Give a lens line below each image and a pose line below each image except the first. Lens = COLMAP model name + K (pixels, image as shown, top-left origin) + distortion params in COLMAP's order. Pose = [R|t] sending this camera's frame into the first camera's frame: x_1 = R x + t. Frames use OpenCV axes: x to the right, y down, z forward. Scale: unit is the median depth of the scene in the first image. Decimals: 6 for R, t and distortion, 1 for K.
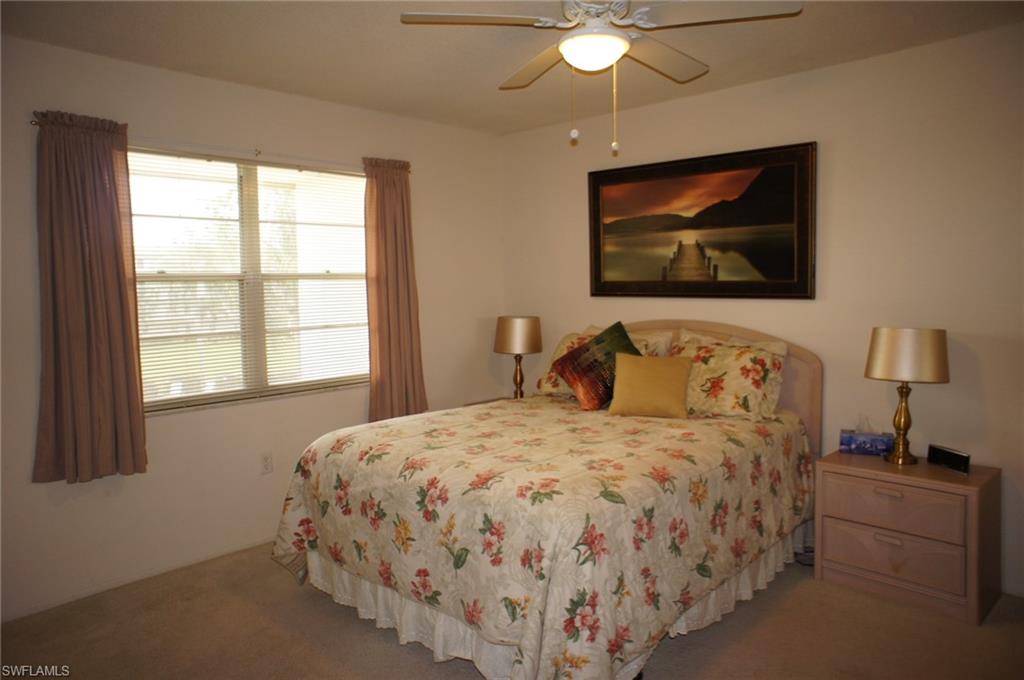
lens RADIAL K [[689.4, 0, 508.9], [0, 689.4, 336.6], [0, 0, 1]] dist [-0.071166, 0.096263]
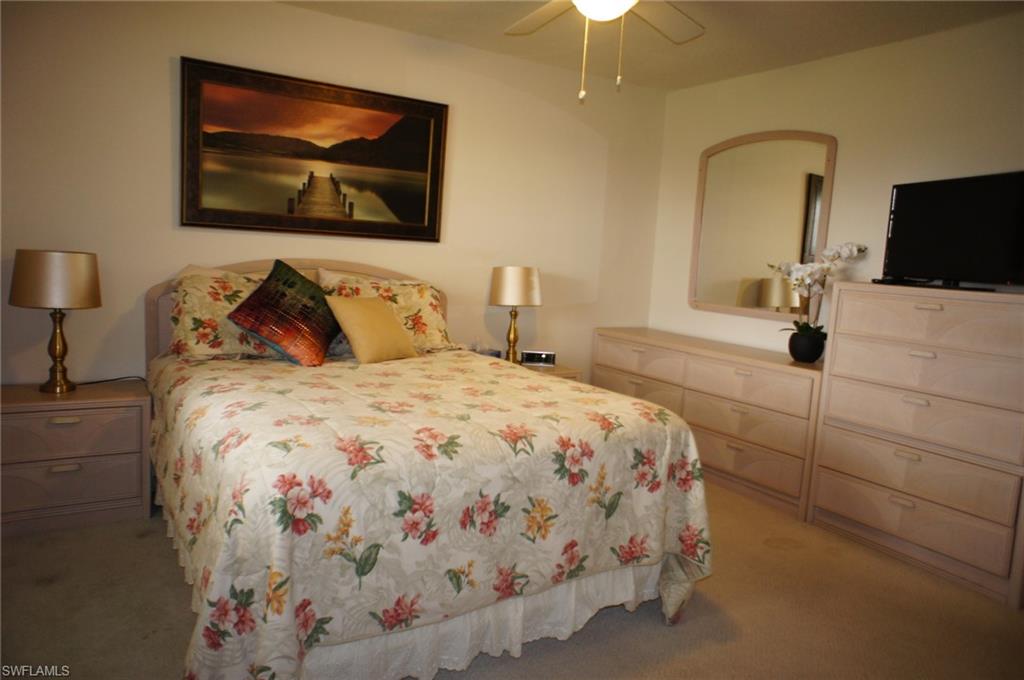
lens RADIAL K [[689.4, 0, 508.9], [0, 689.4, 336.6], [0, 0, 1]] dist [-0.071166, 0.096263]
pose [[0.250982, -0.092910, 0.963523, -0.641371], [0.016984, 0.995653, 0.091584, -0.000553], [-0.967843, -0.006622, 0.251469, 0.574207]]
